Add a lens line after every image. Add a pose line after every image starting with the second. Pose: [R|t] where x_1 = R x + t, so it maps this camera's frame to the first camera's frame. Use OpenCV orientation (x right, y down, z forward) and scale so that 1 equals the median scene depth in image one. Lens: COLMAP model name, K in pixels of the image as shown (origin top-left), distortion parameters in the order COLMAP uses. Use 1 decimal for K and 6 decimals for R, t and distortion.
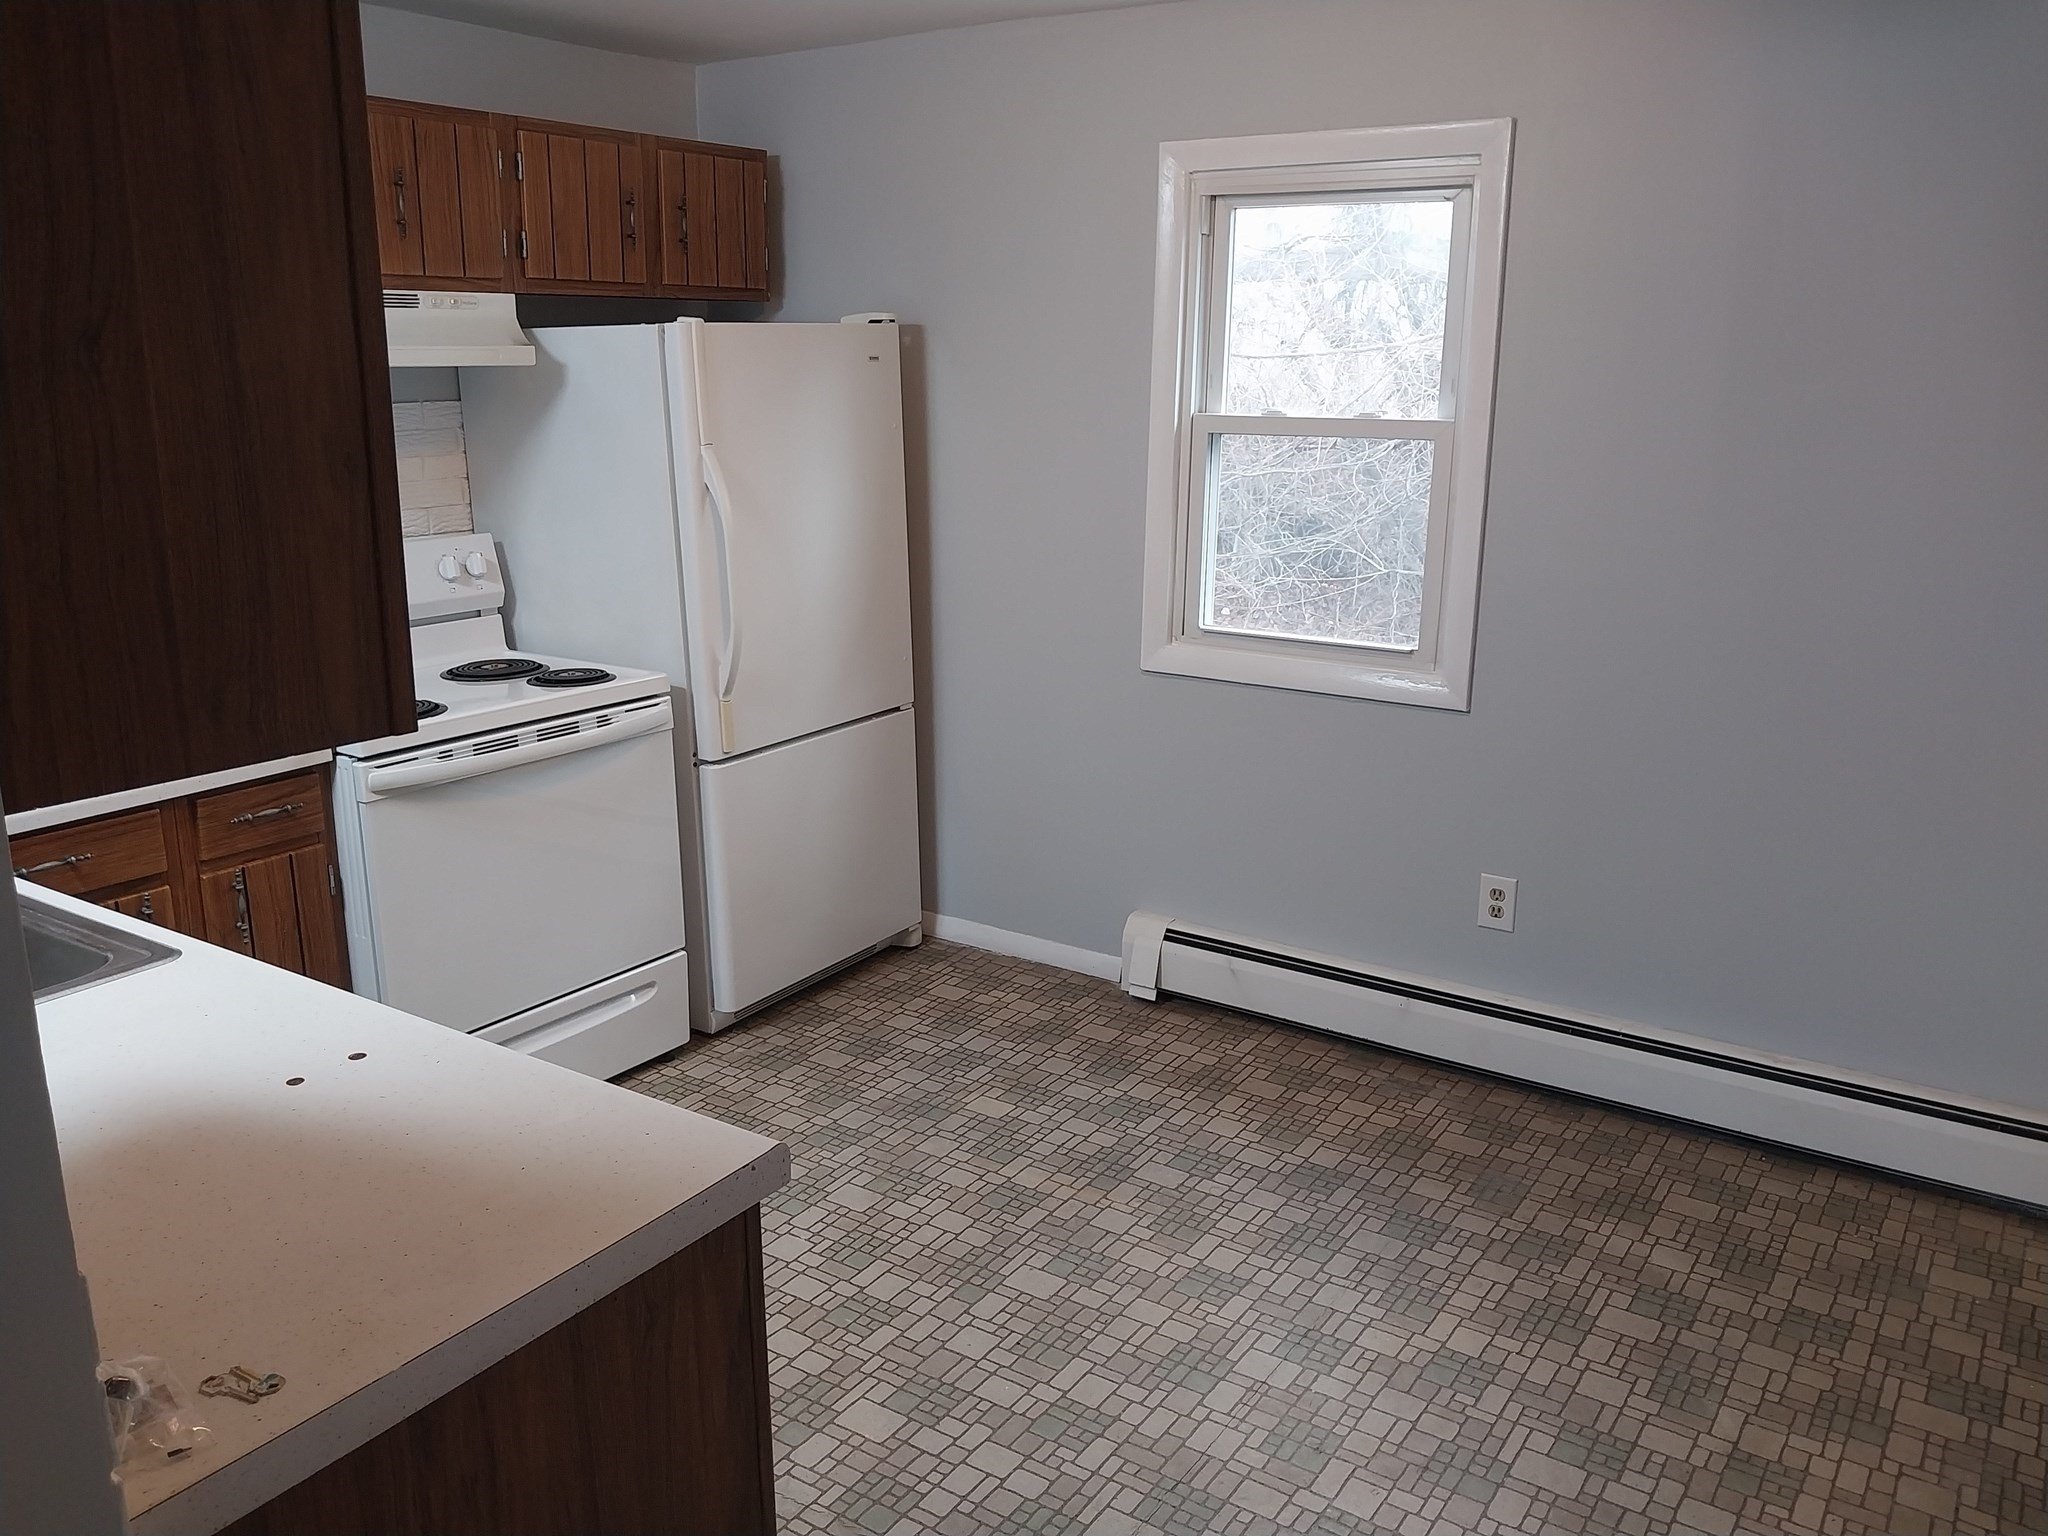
lens RADIAL K [[1590.0, 0, 1027.6], [0, 1590.0, 719.3], [0, 0, 1]] dist [-0.008485, -0.002370]
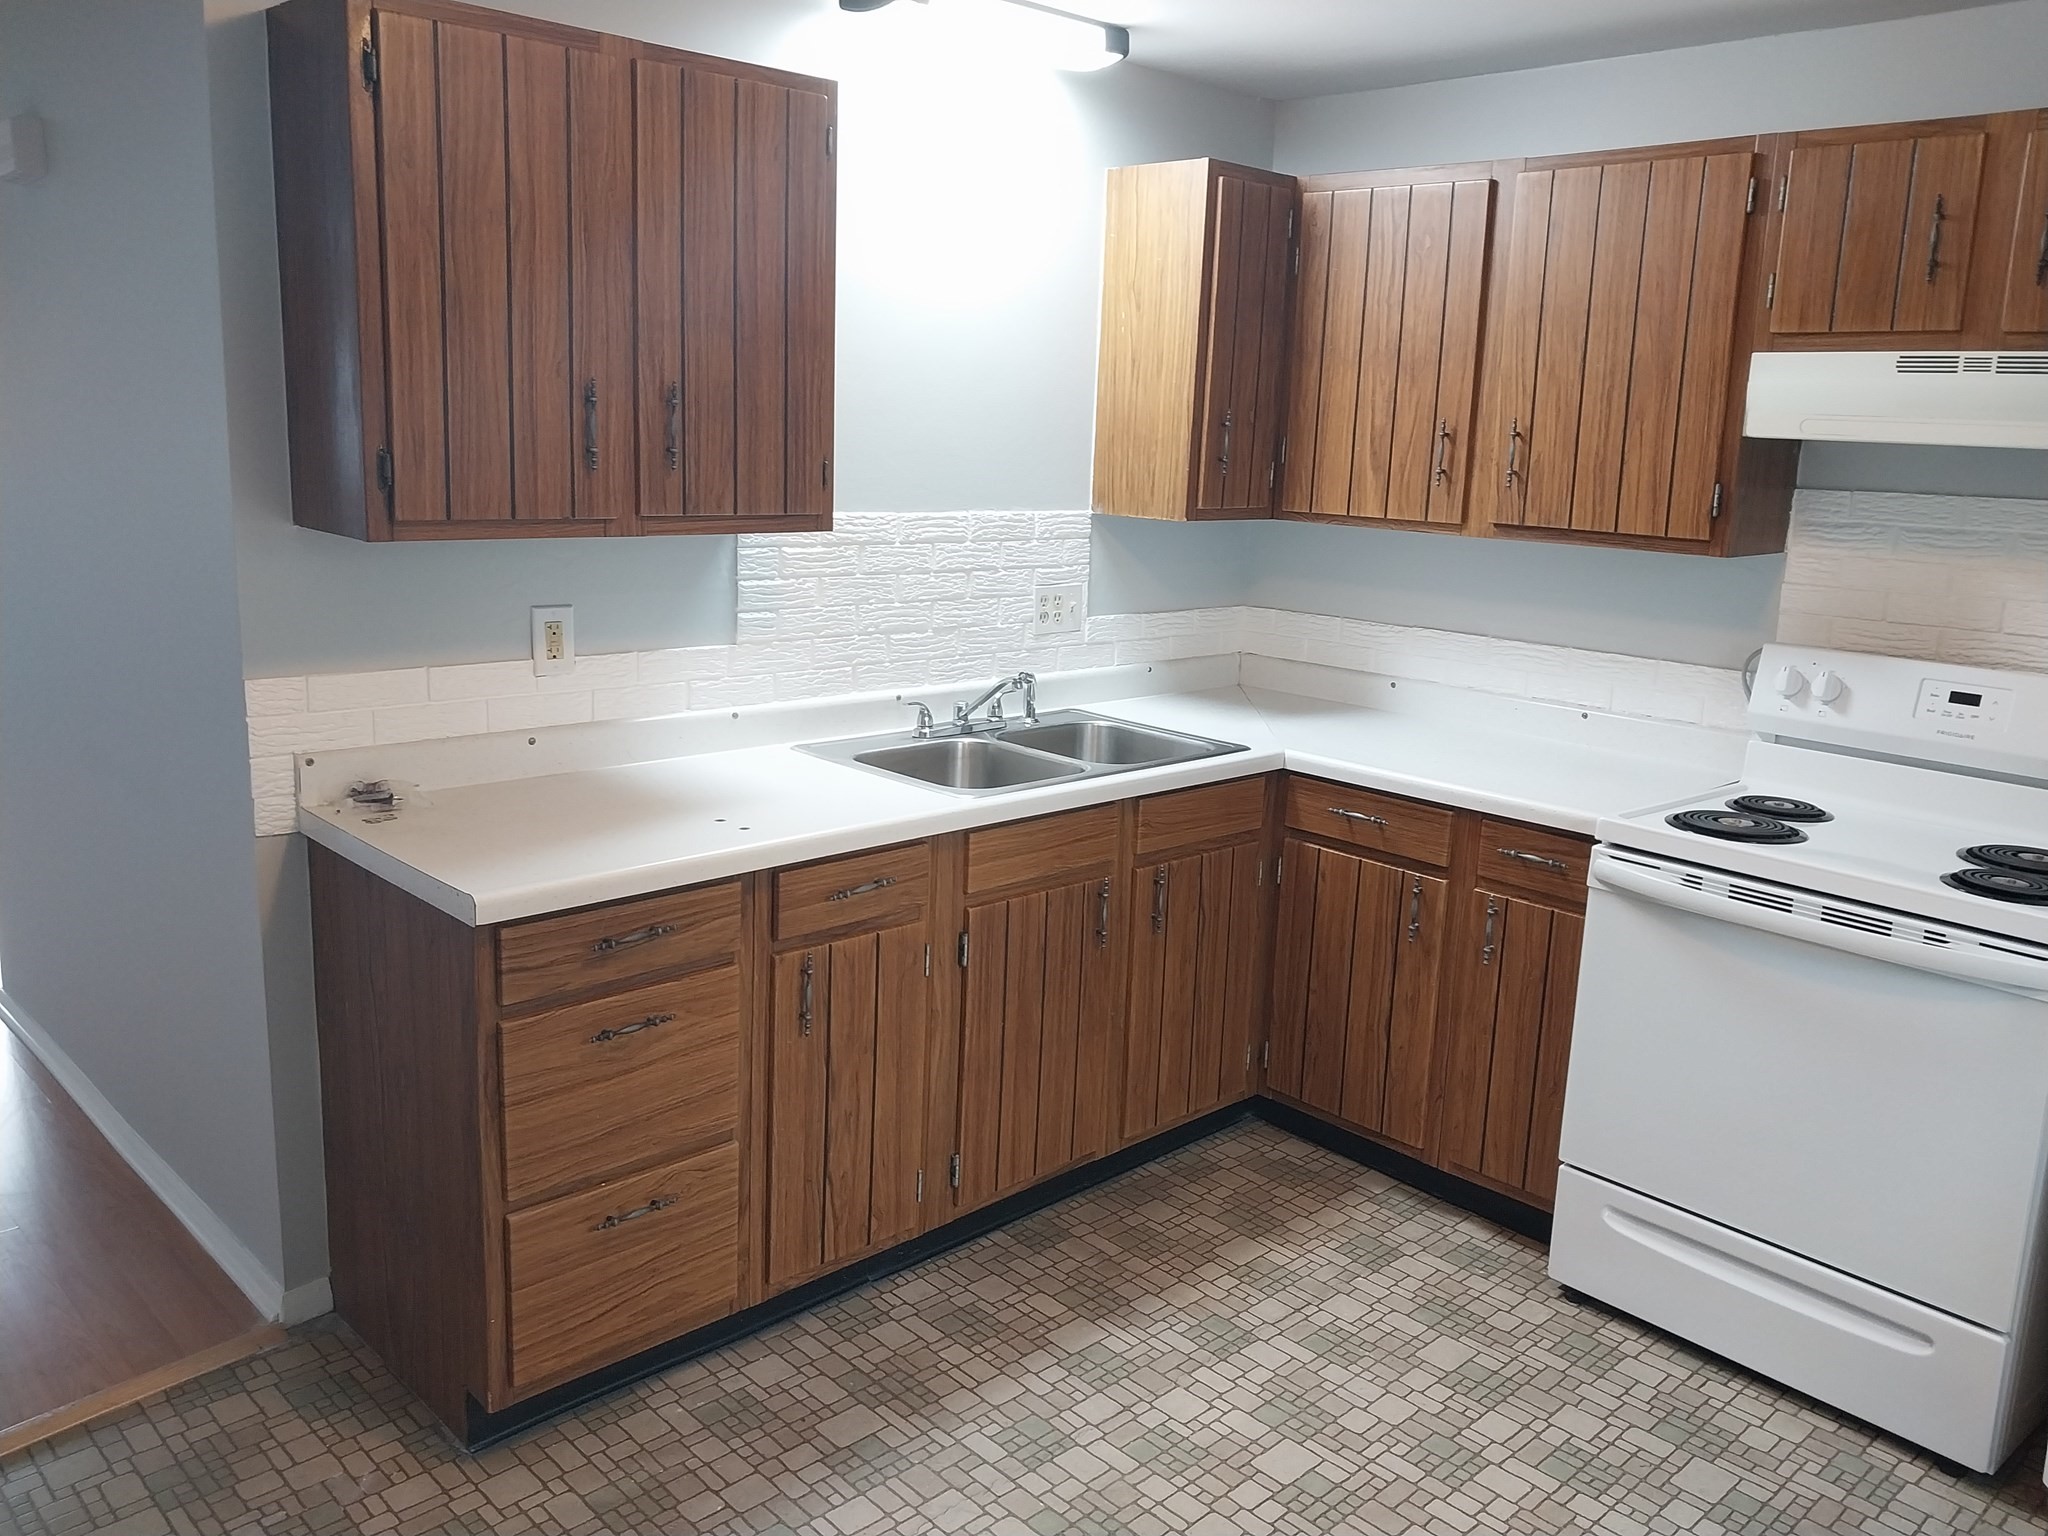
lens RADIAL K [[1605.7, 0, 1025.0], [0, 1605.7, 732.2], [0, 0, 1]] dist [0.005443, 0.007622]
pose [[-0.200973, 0.183530, -0.962251, 0.455628], [-0.254356, 0.938825, 0.232186, -0.139426], [0.945998, 0.291417, -0.141997, 0.642078]]
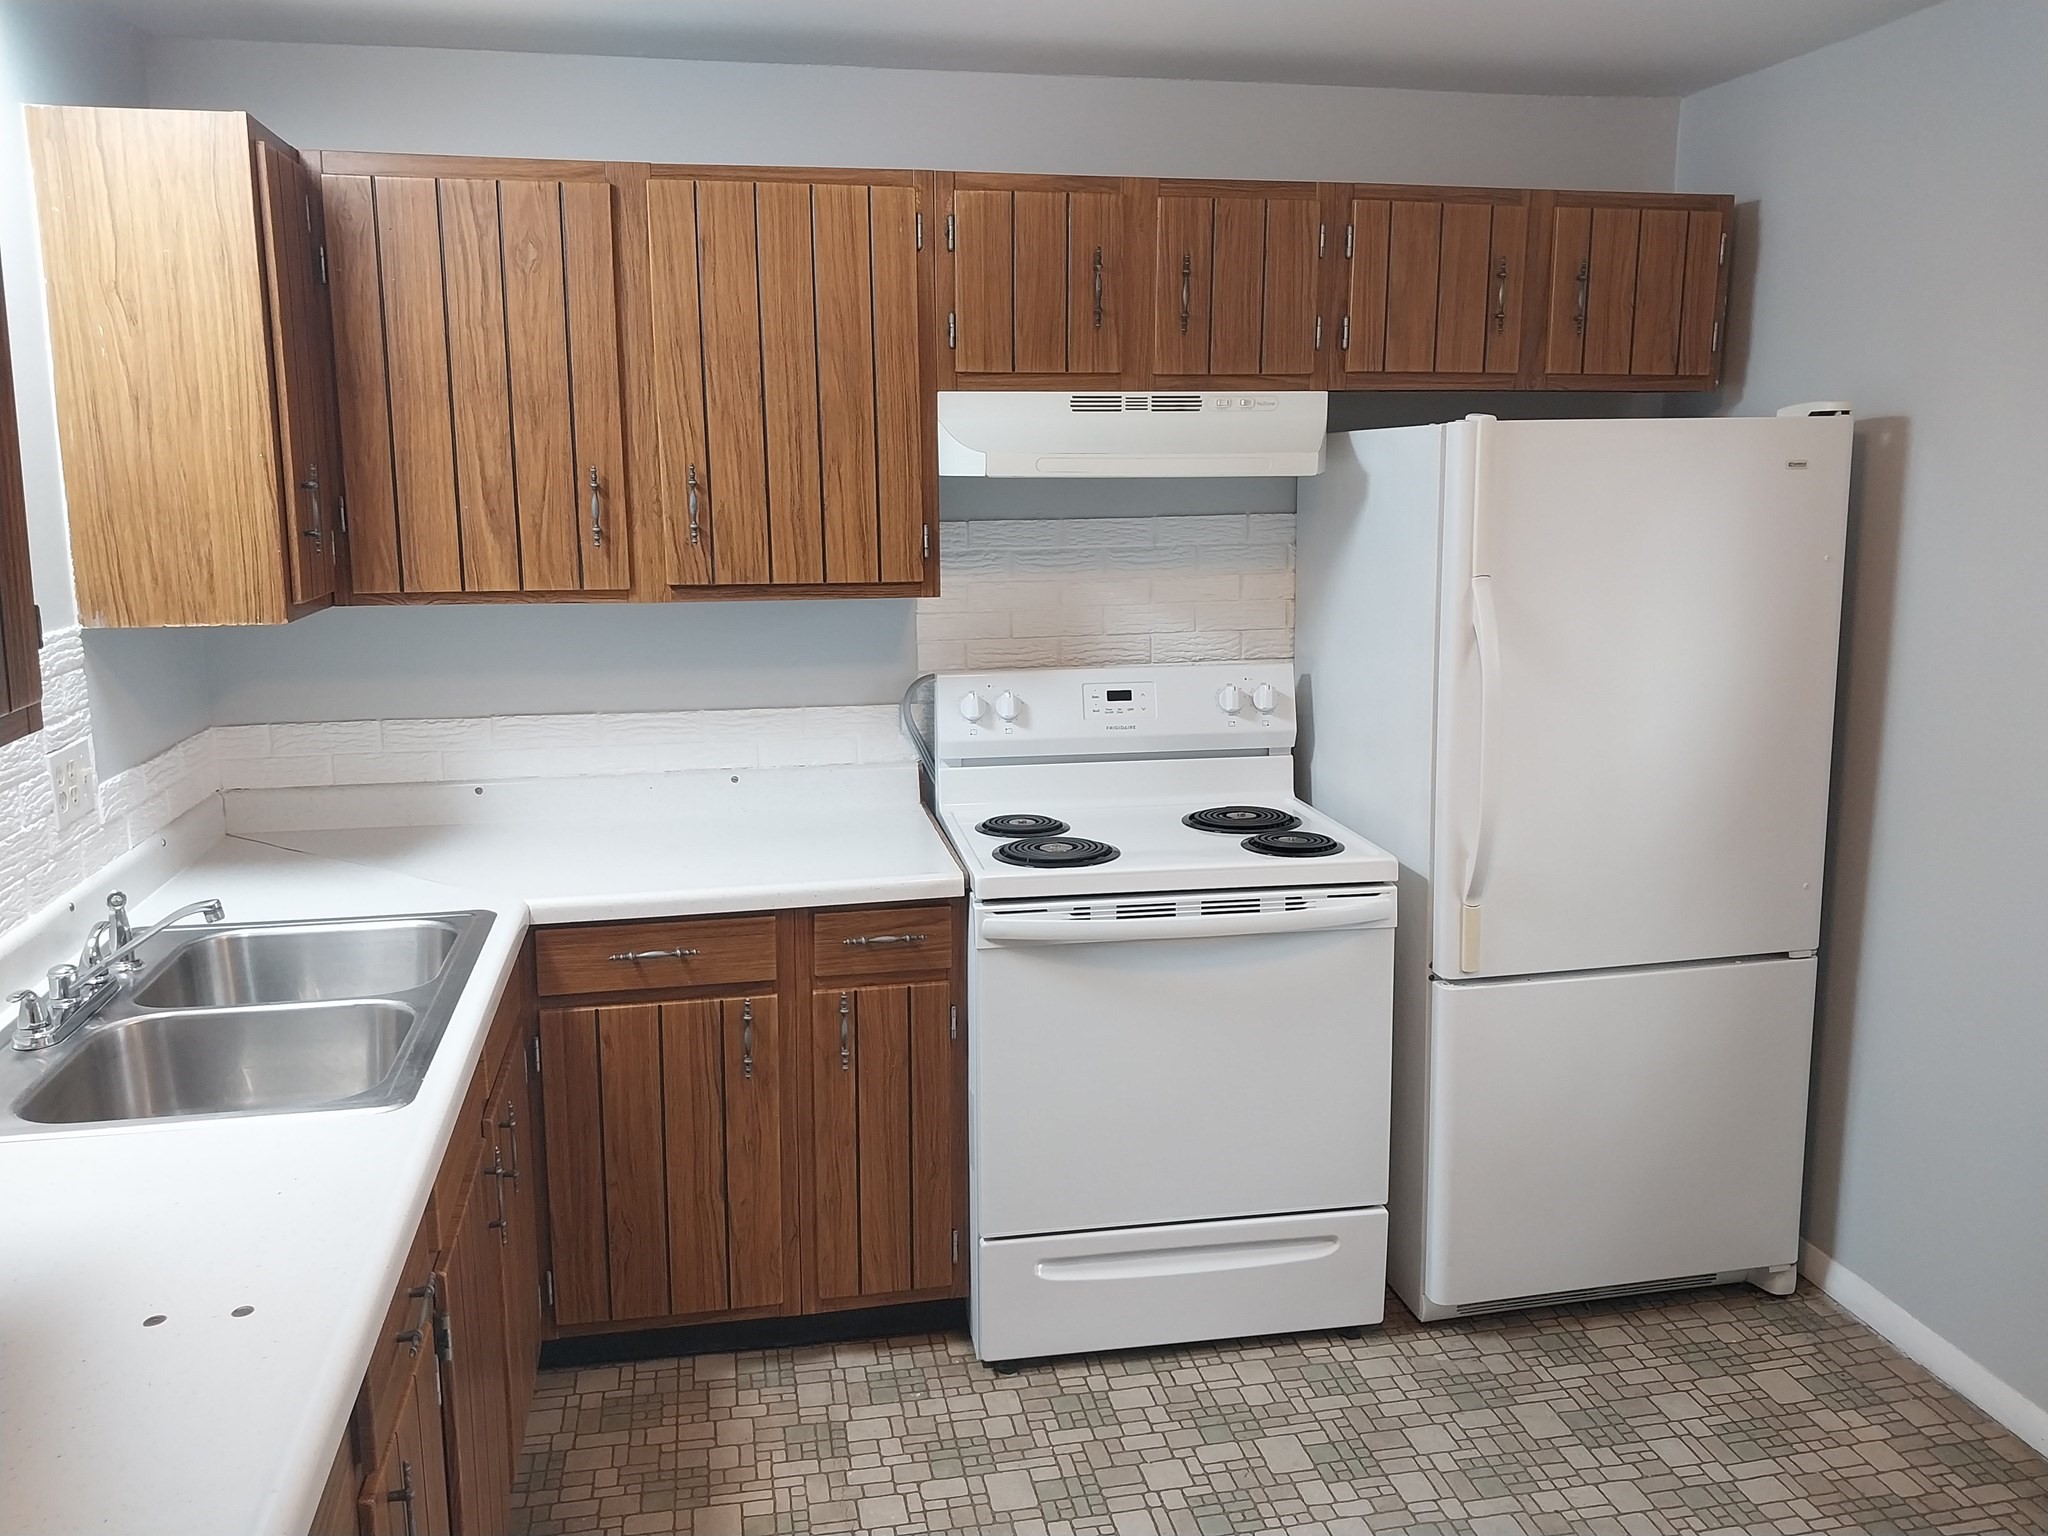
lens RADIAL K [[1605.7, 0, 1025.0], [0, 1605.7, 732.2], [0, 0, 1]] dist [0.005443, 0.007622]
pose [[0.713177, 0.114006, -0.691651, 0.181661], [-0.154656, 0.987963, 0.003377, -0.062767], [0.683710, 0.104560, 0.722224, 0.277928]]
